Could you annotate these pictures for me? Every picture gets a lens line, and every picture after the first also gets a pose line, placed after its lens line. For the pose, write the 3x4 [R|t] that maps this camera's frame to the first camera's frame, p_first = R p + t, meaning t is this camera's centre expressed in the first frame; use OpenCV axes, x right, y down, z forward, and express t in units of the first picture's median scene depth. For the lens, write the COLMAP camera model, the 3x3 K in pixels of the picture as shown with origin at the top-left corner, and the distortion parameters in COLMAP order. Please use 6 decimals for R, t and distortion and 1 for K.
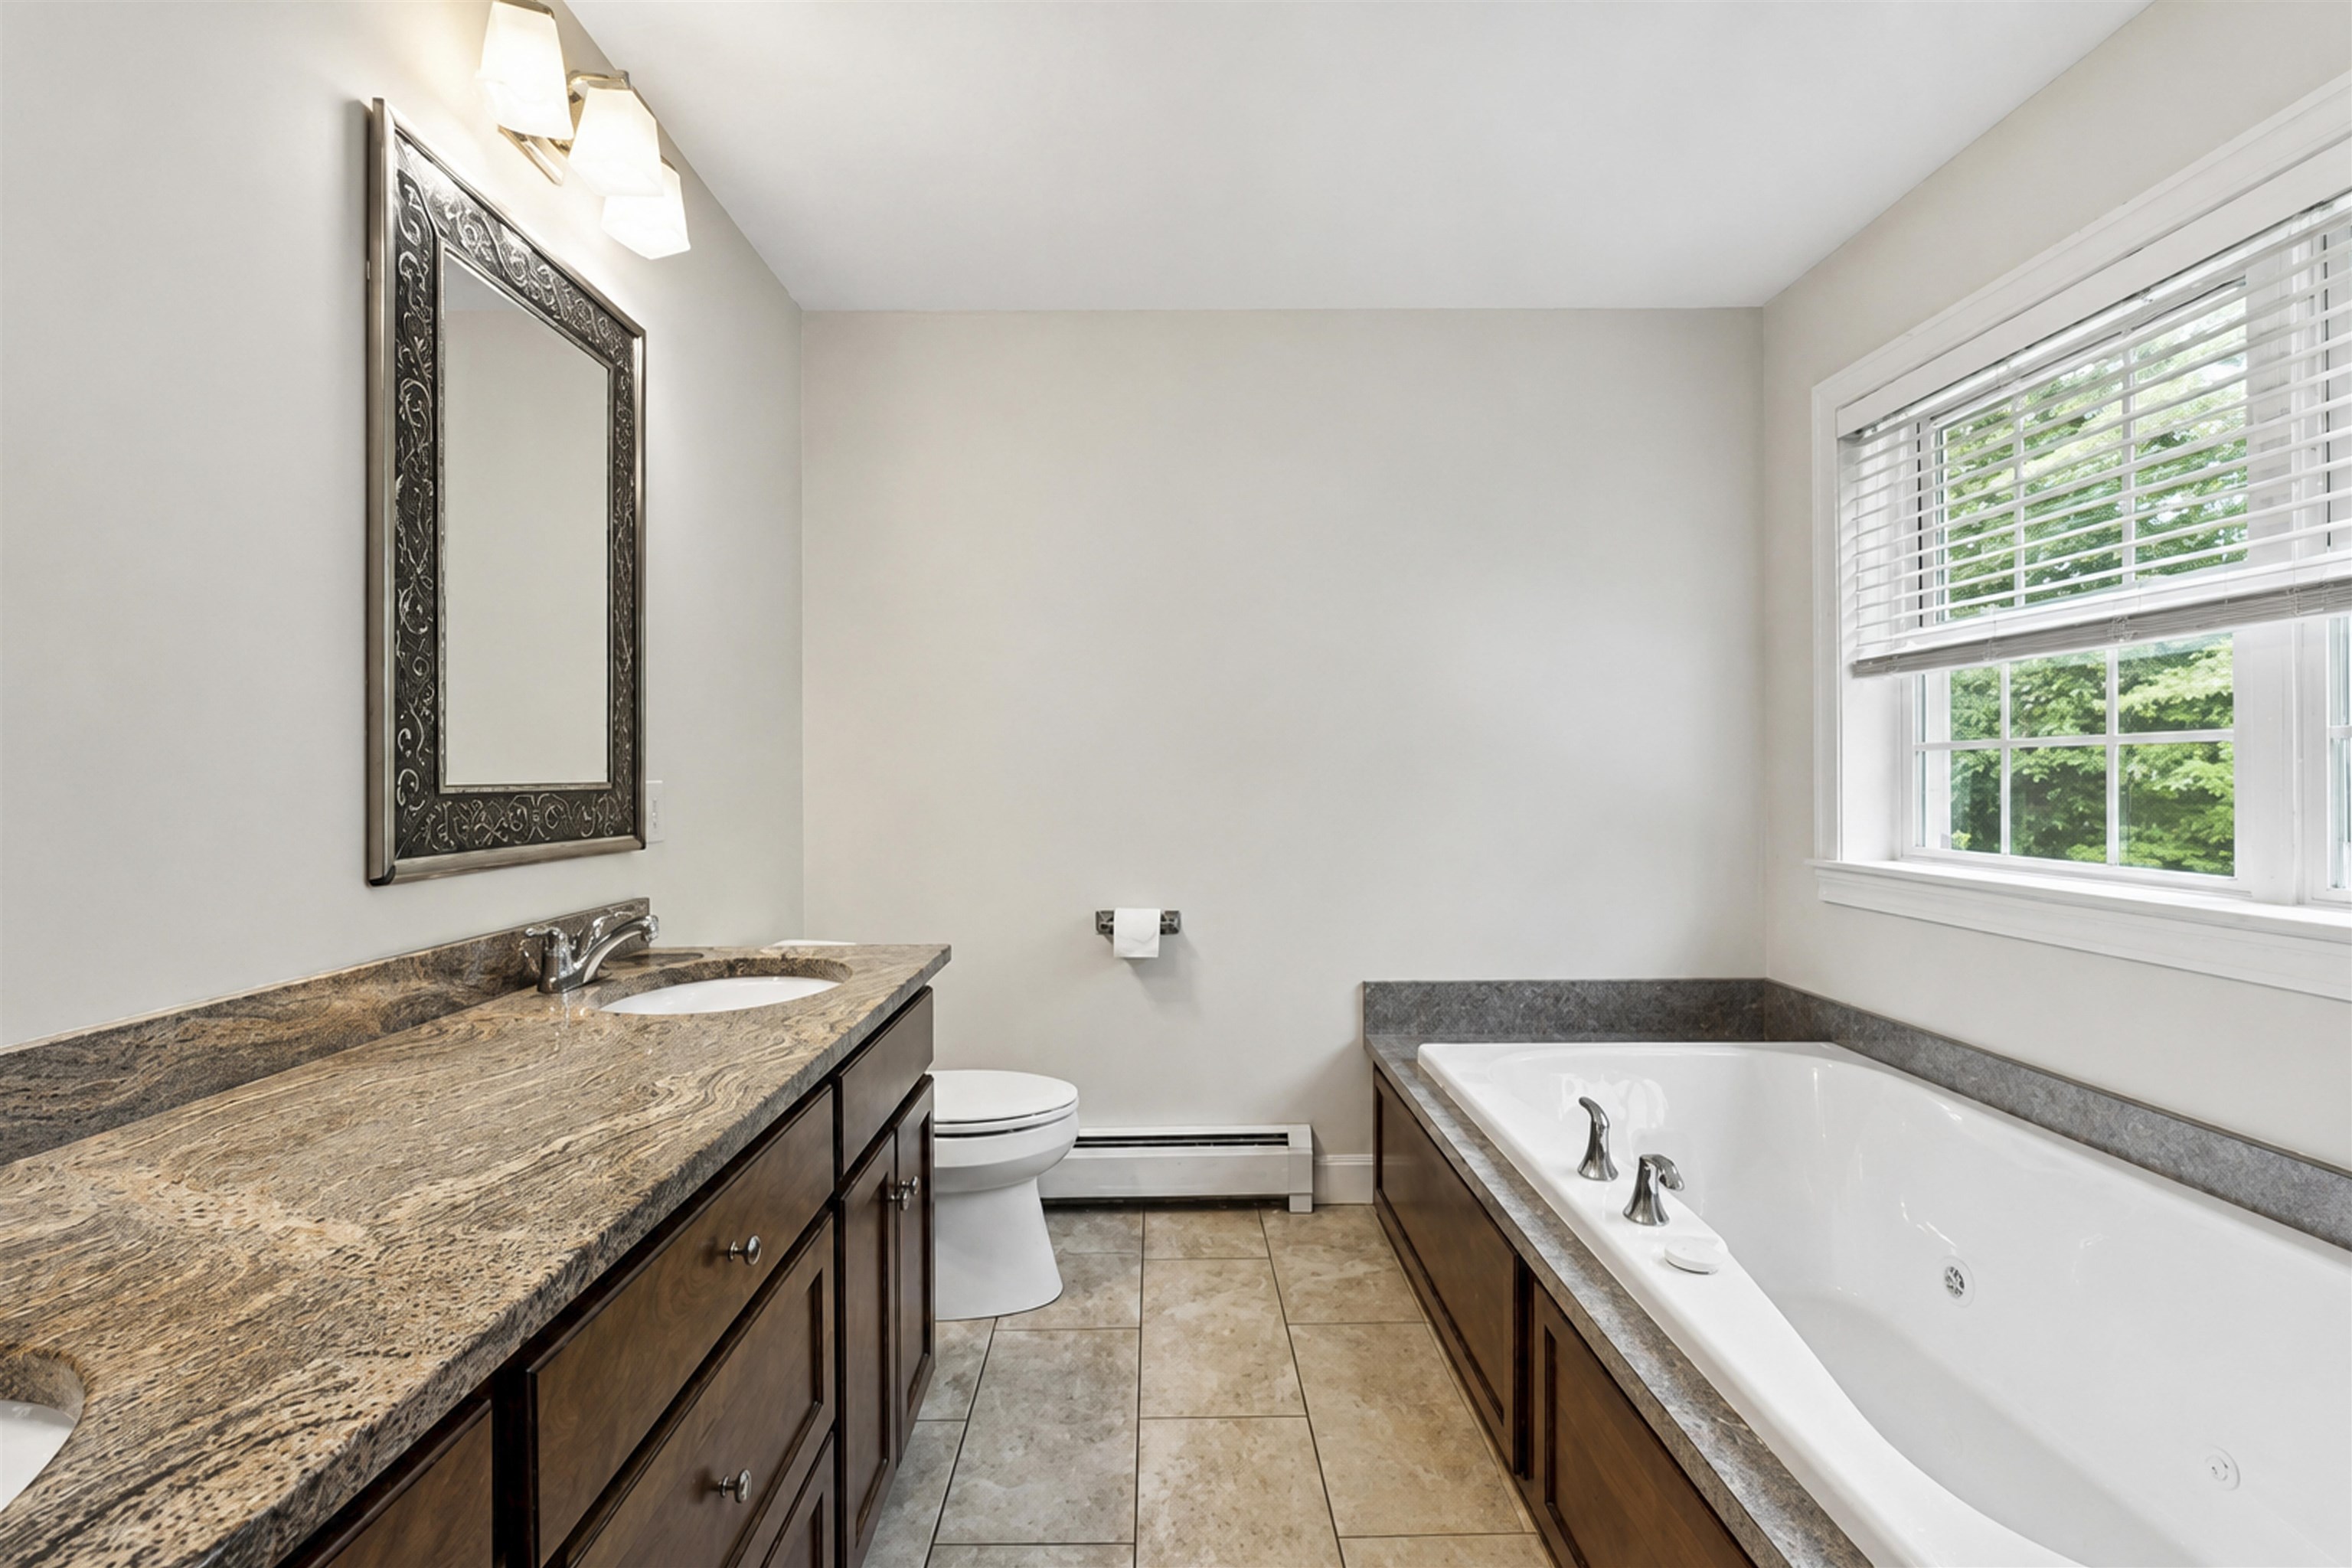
lens RADIAL K [[1029.5, 0, 1173.7], [0, 1029.5, 775.7], [0, 0, 1]] dist [-0.004192, 0.000027]
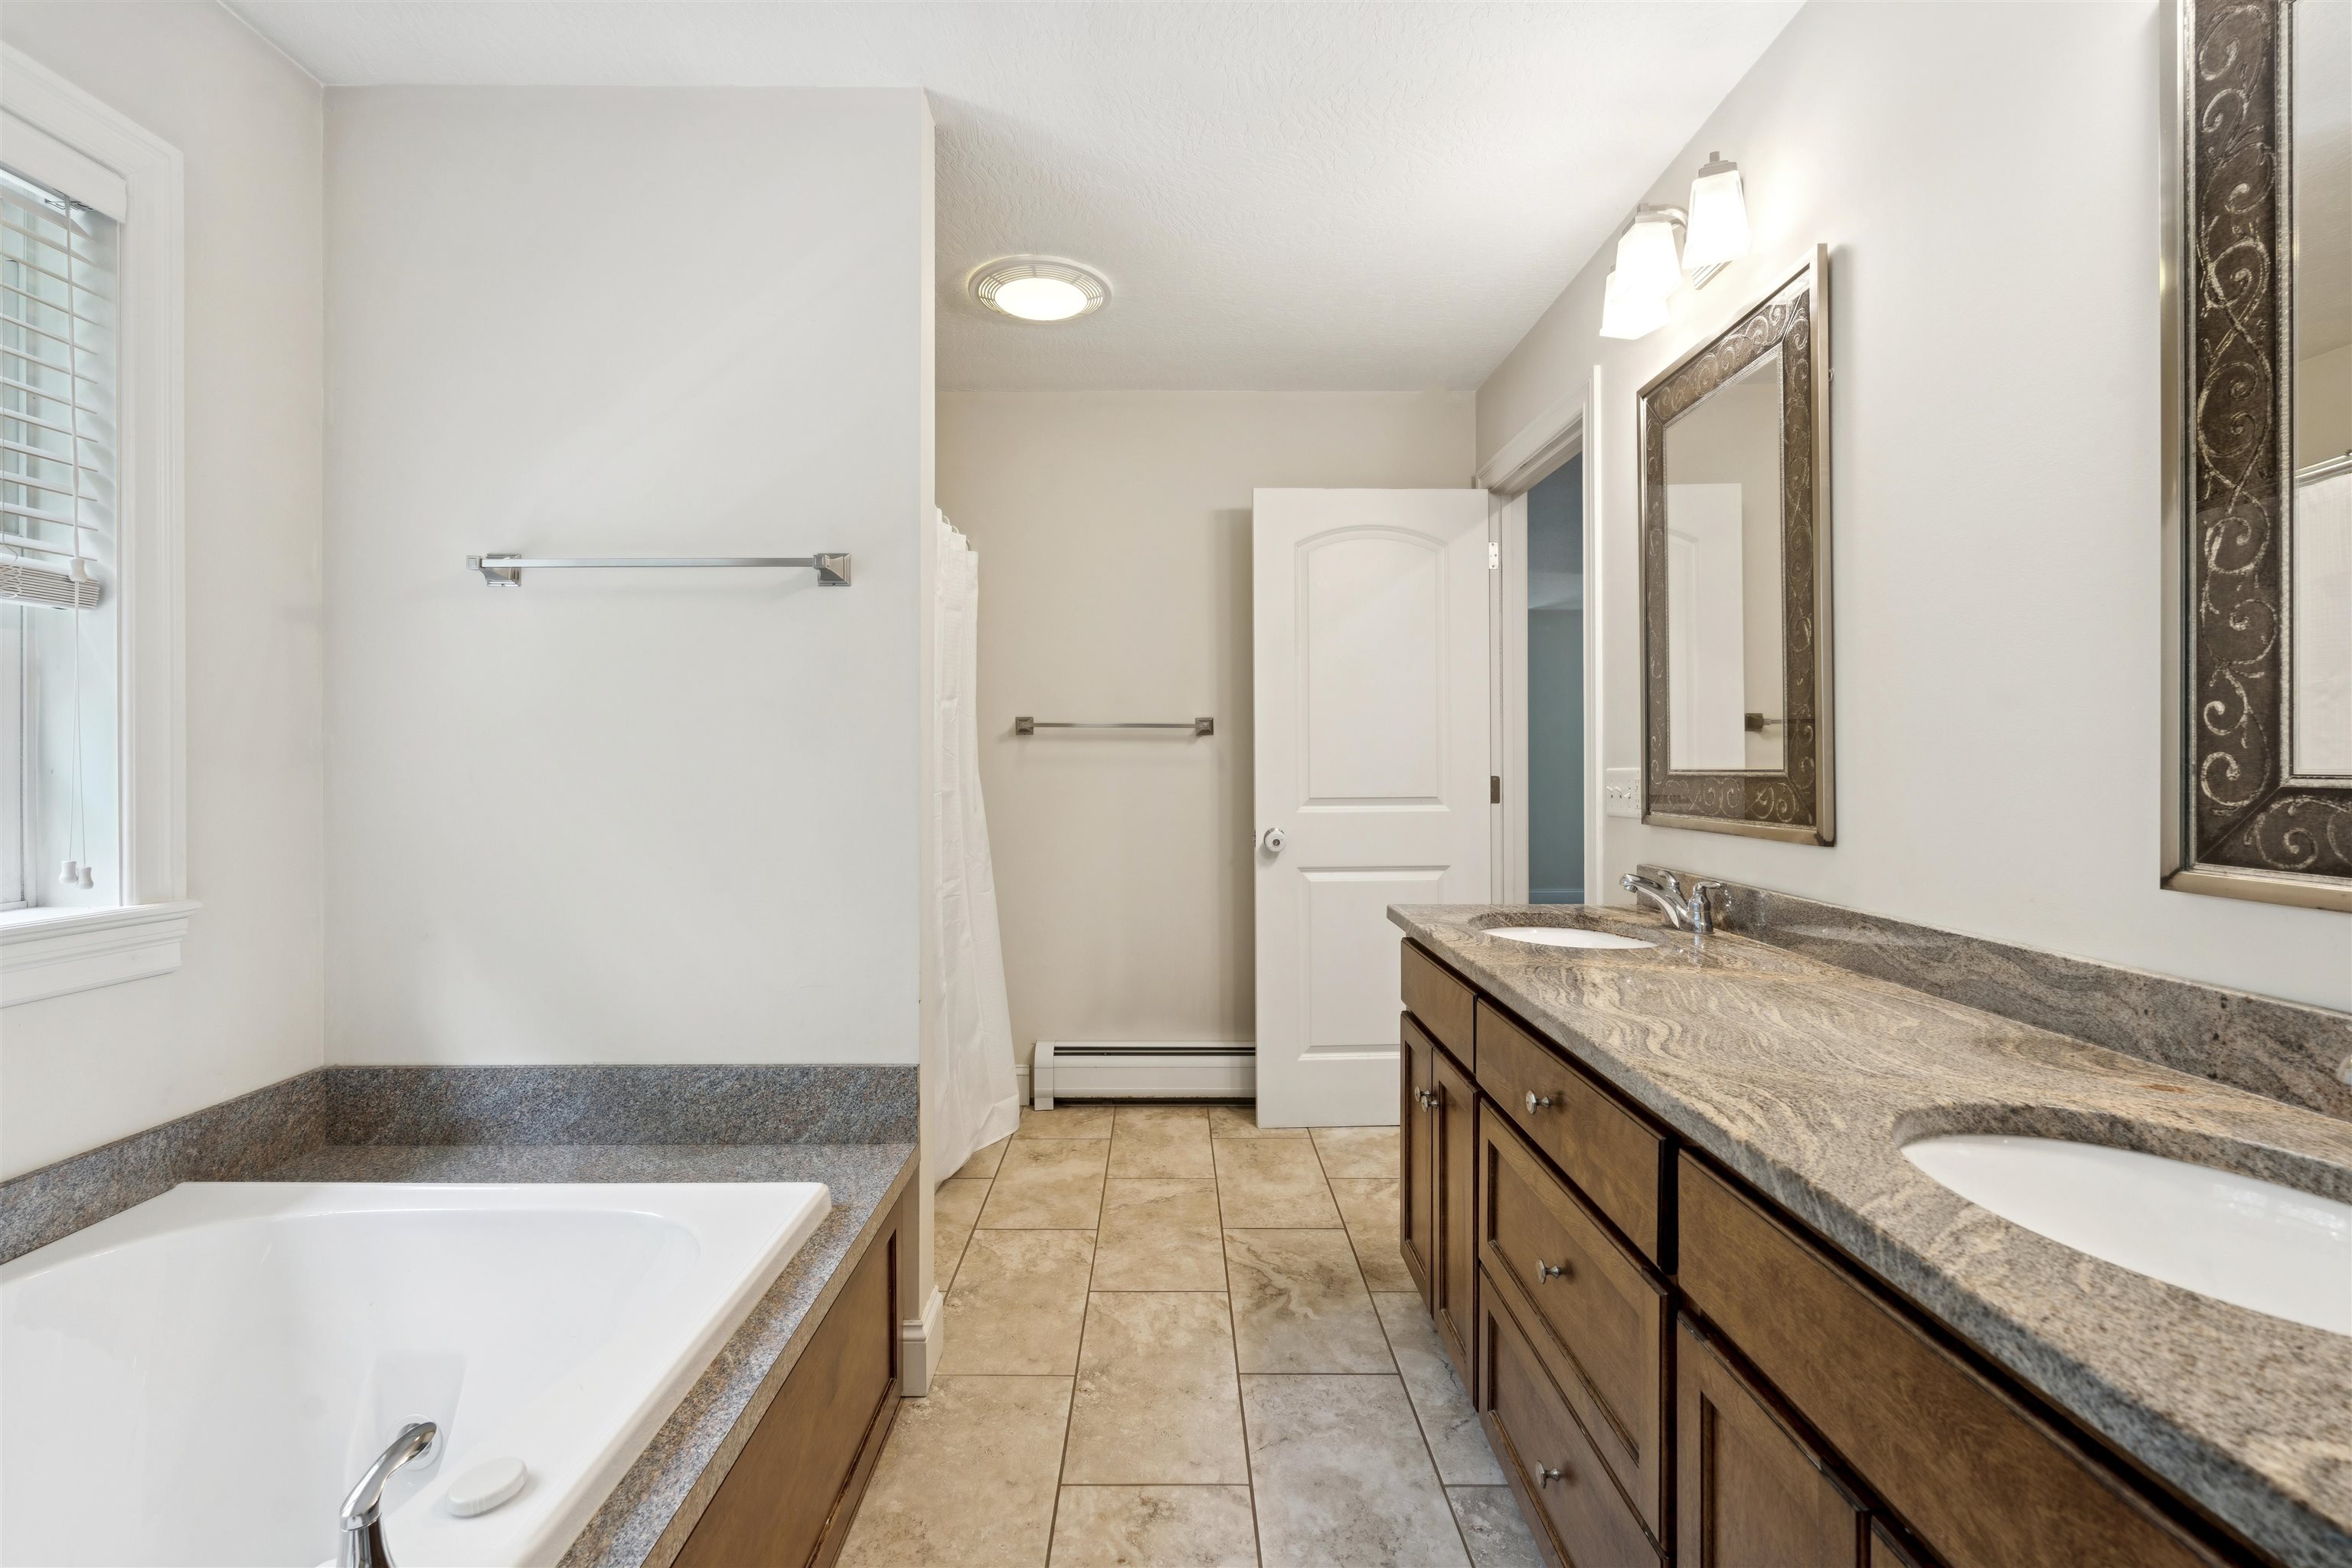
lens RADIAL K [[1029.1, 0, 1177.3], [0, 1029.1, 775.7], [0, 0, 1]] dist [-0.002307, -0.000350]
pose [[-0.999987, 0.003882, 0.003344, 0.049523], [0.003901, 0.999975, 0.005936, 0.003287], [-0.003321, 0.005949, -0.999977, 1.799666]]
